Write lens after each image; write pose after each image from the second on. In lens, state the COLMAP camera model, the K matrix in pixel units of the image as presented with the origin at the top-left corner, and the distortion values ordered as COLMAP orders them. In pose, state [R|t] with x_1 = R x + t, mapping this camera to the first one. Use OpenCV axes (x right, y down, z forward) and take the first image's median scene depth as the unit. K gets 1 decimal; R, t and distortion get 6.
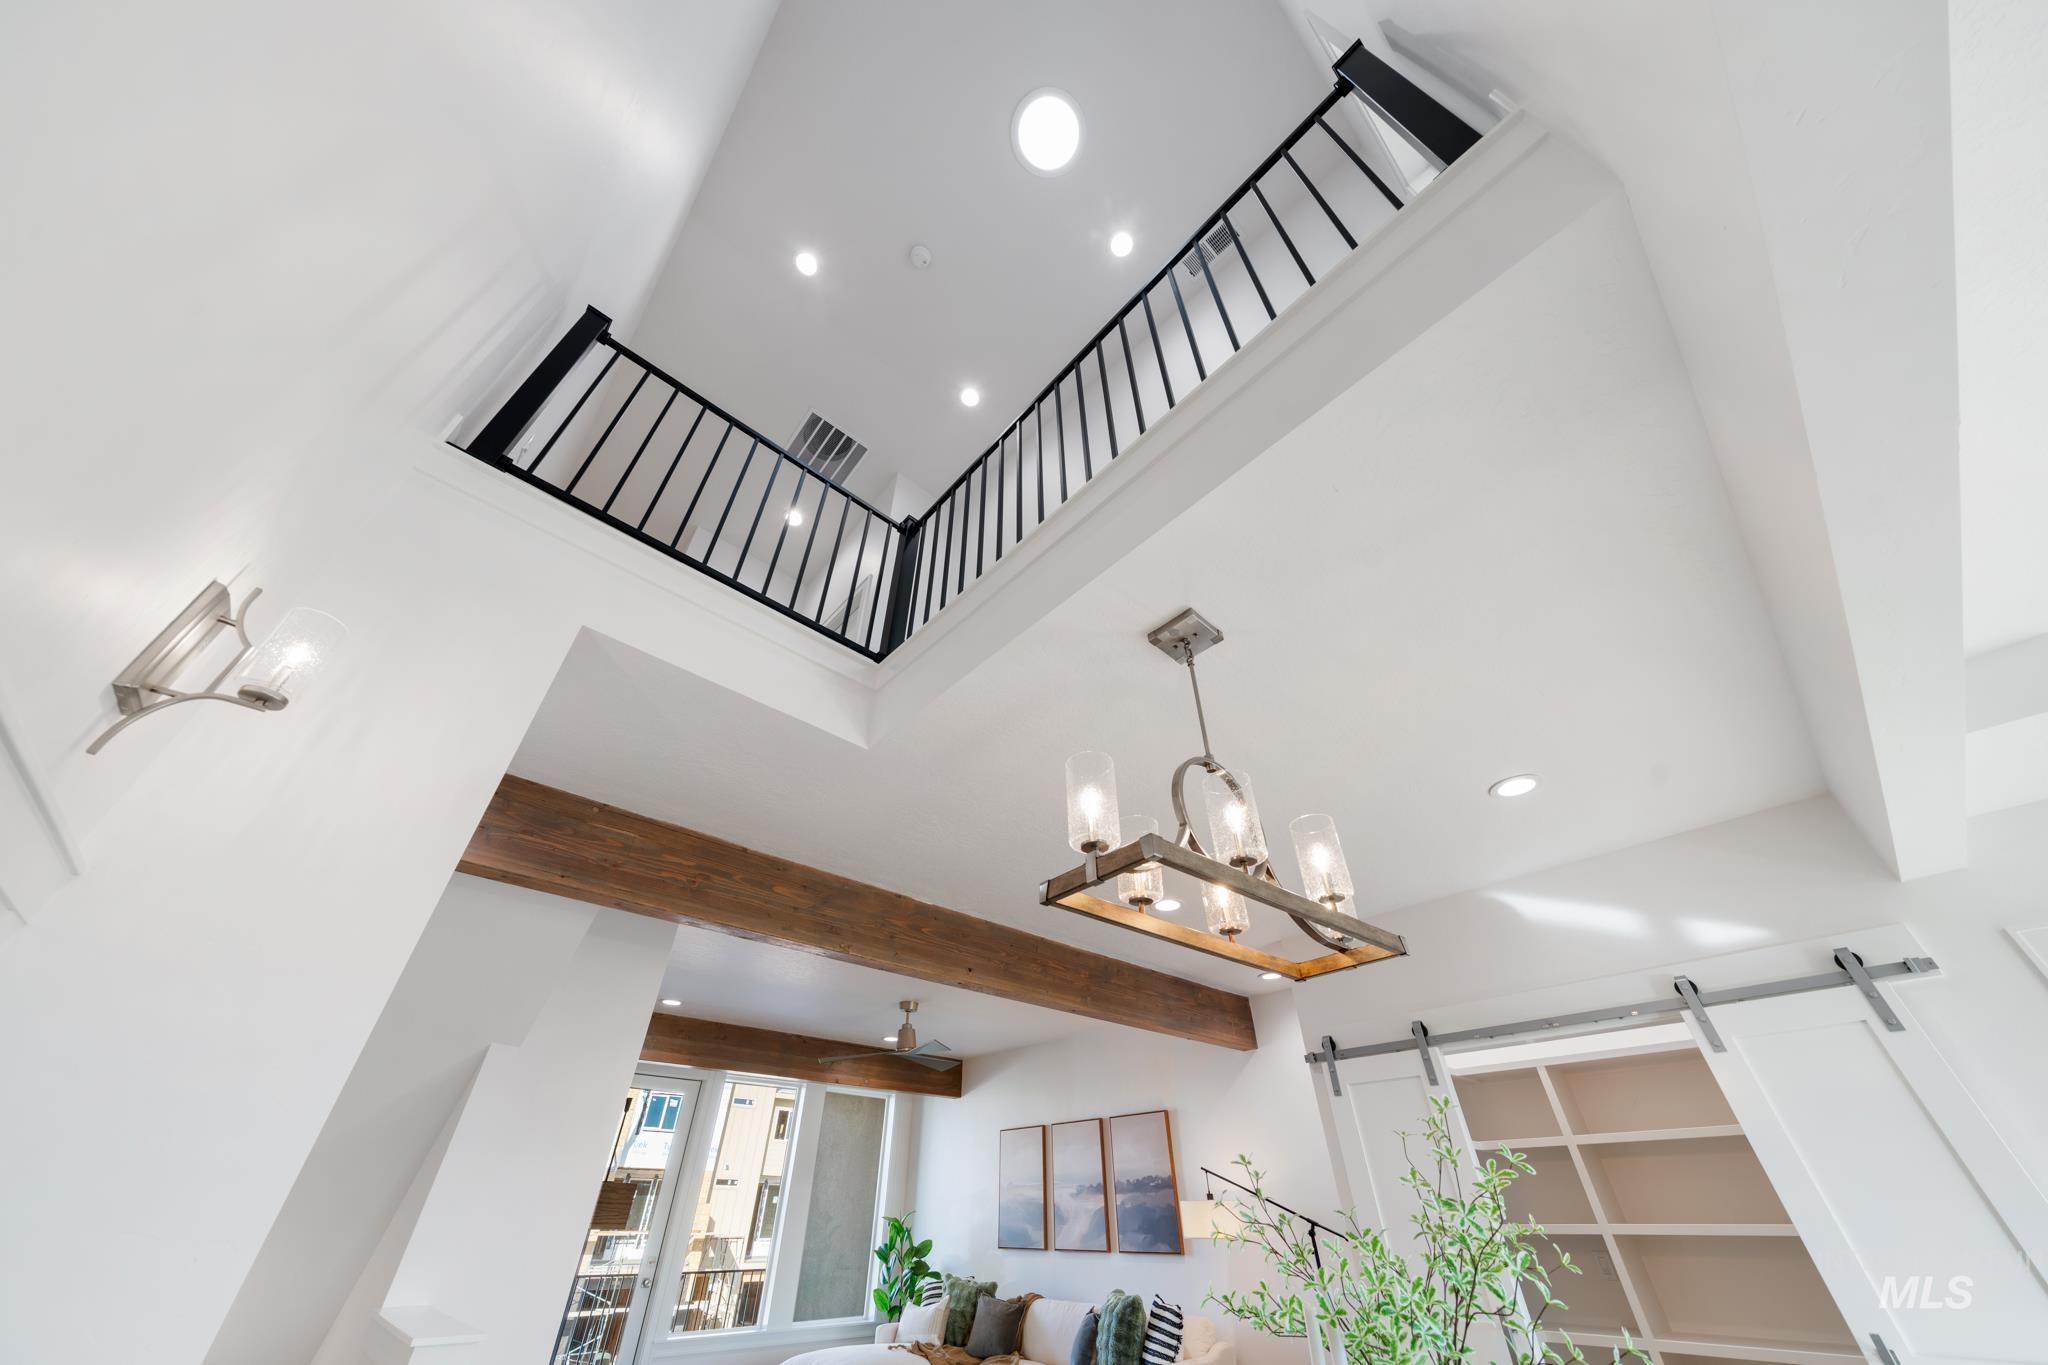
lens RADIAL K [[692.0, 0, 1023.6], [0, 692.0, 677.8], [0, 0, 1]] dist [-0.005417, 0.000126]
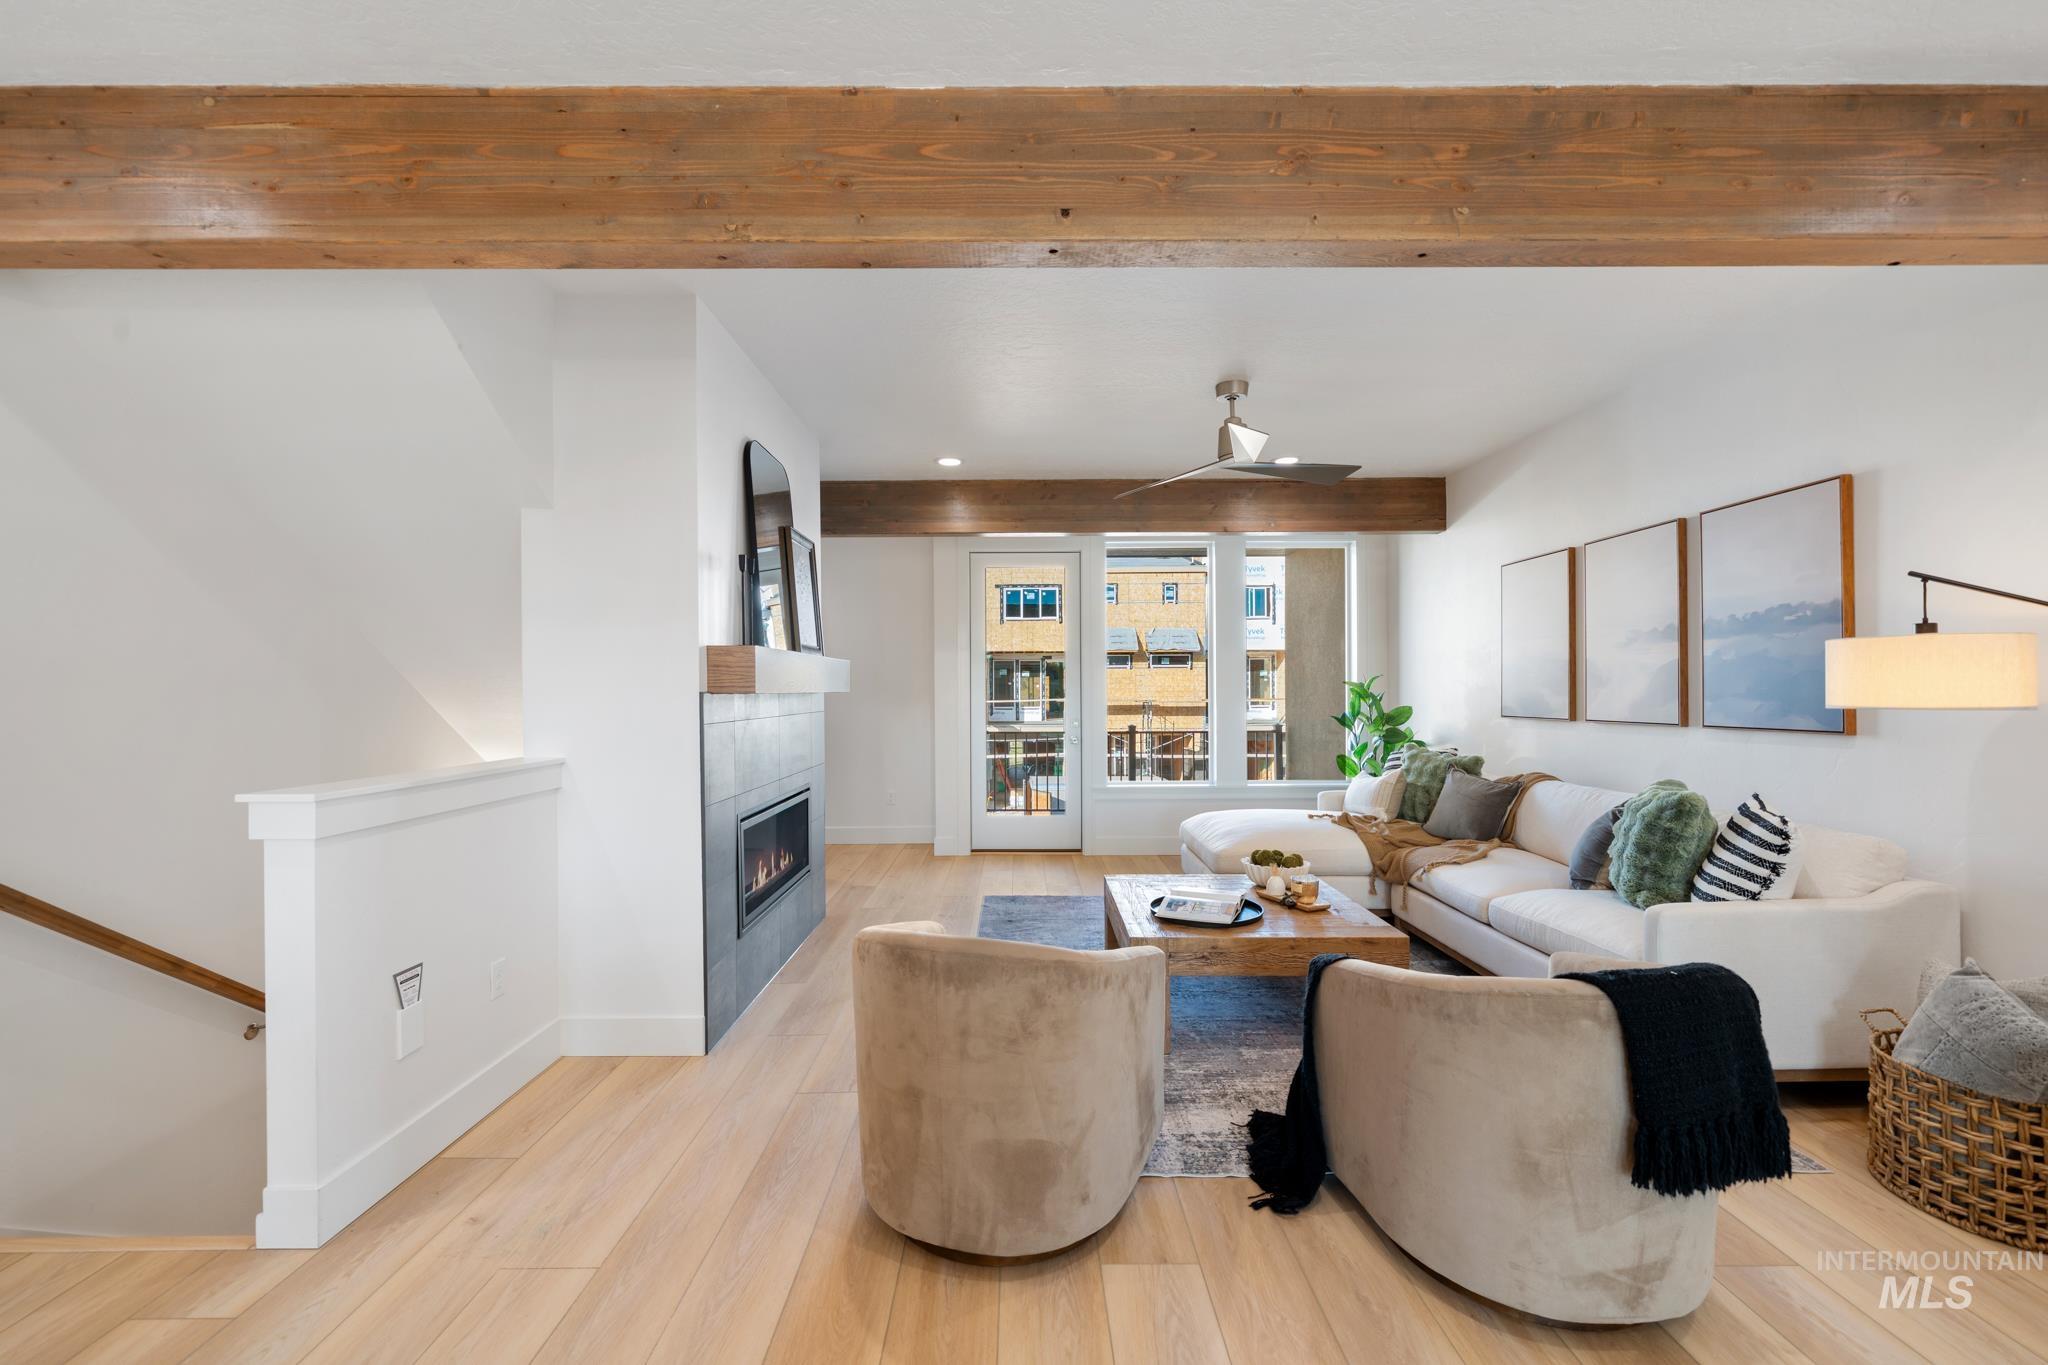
lens RADIAL K [[836.2, 0, 1026.9], [0, 836.2, 692.5], [0, 0, 1]] dist [-0.001616, 0.000188]
pose [[0.747559, -0.003504, -0.664186, 0.189791], [0.415137, 0.783061, 0.463117, 0.313177], [0.518475, -0.621935, 0.586839, 0.386965]]
